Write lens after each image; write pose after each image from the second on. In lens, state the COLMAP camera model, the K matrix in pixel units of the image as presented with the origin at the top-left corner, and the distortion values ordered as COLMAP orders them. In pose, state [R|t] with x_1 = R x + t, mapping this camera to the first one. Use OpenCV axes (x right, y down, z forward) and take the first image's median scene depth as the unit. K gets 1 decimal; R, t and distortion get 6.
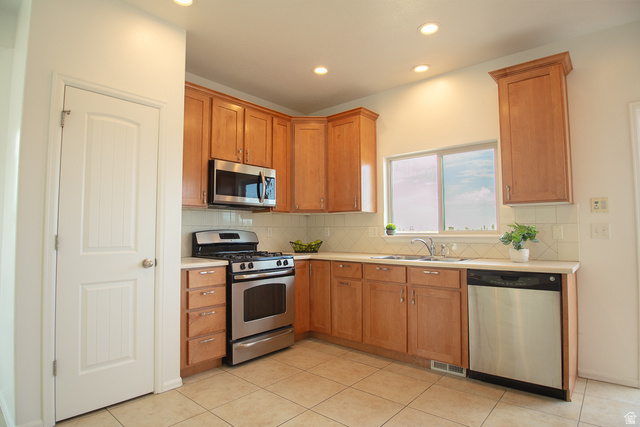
lens RADIAL K [[351.8, 0, 320.0], [0, 351.8, 213.5], [0, 0, 1]] dist [-0.048990, 0.000242]
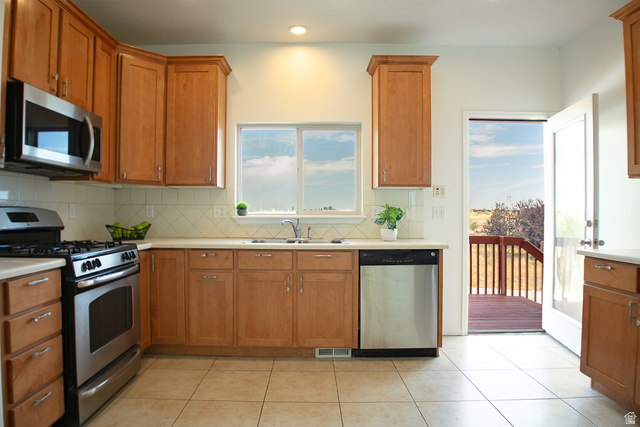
lens RADIAL K [[375.6, 0, 320.0], [0, 375.6, 213.5], [0, 0, 1]] dist [-0.054796, 0.000028]
pose [[0.756706, 0.003378, 0.653747, -0.321821], [-0.039624, 0.998385, 0.040706, 0.014886], [-0.652554, -0.056706, 0.755618, 0.238663]]
